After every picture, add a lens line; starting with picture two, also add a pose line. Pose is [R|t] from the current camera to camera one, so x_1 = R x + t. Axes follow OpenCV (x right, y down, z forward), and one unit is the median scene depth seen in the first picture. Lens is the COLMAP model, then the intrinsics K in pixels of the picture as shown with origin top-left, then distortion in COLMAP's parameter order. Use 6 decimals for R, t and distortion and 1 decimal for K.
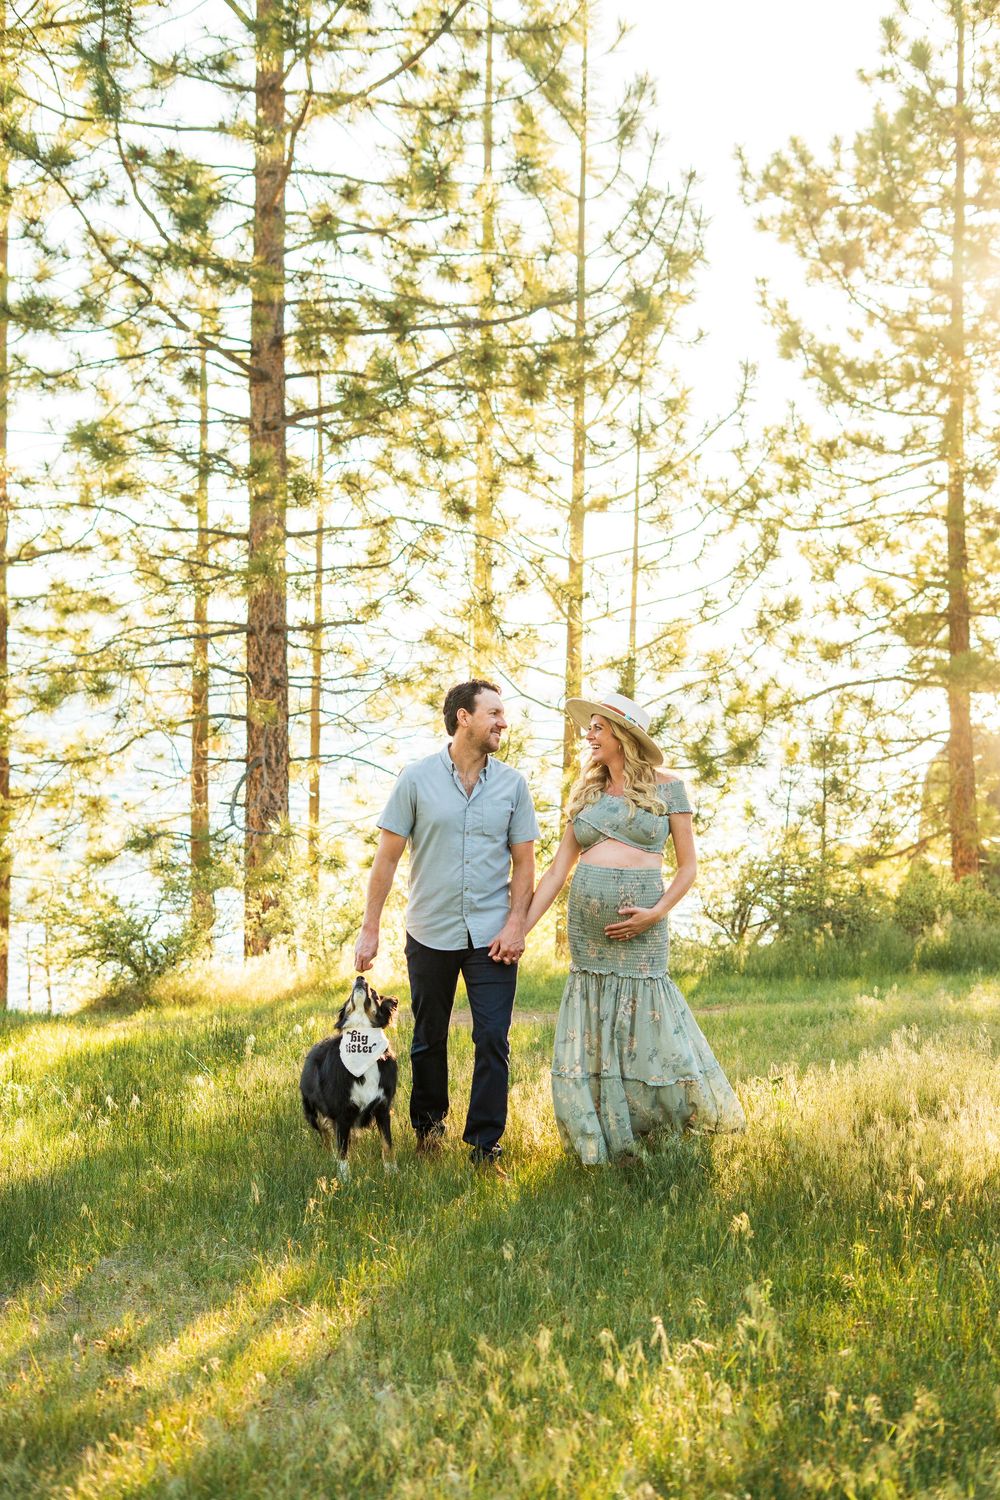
lens RADIAL K [[2263.1, 0, 500.0], [0, 2263.1, 750.0], [0, 0, 1]] dist [0.004058, 0.021776]
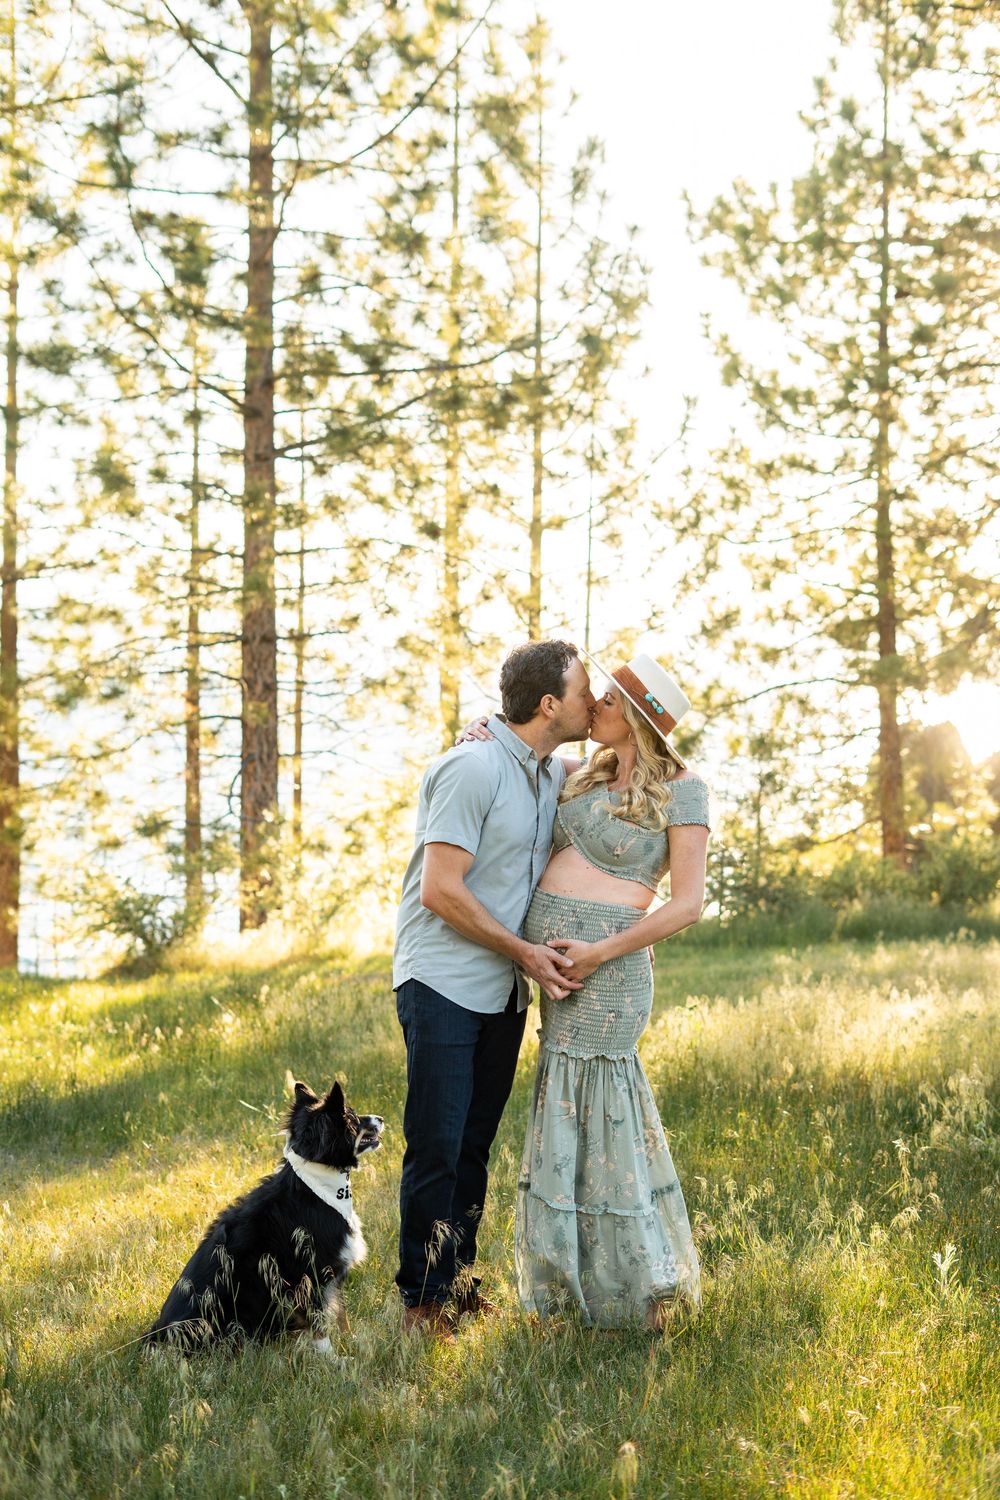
lens RADIAL K [[2263.1, 0, 500.0], [0, 2263.1, 750.0], [0, 0, 1]] dist [0.004058, 0.021776]
pose [[0.999860, -0.003491, 0.016378, -0.002287], [0.003458, 0.999992, 0.002071, -0.000373], [-0.016385, -0.002014, 0.999864, -0.113948]]
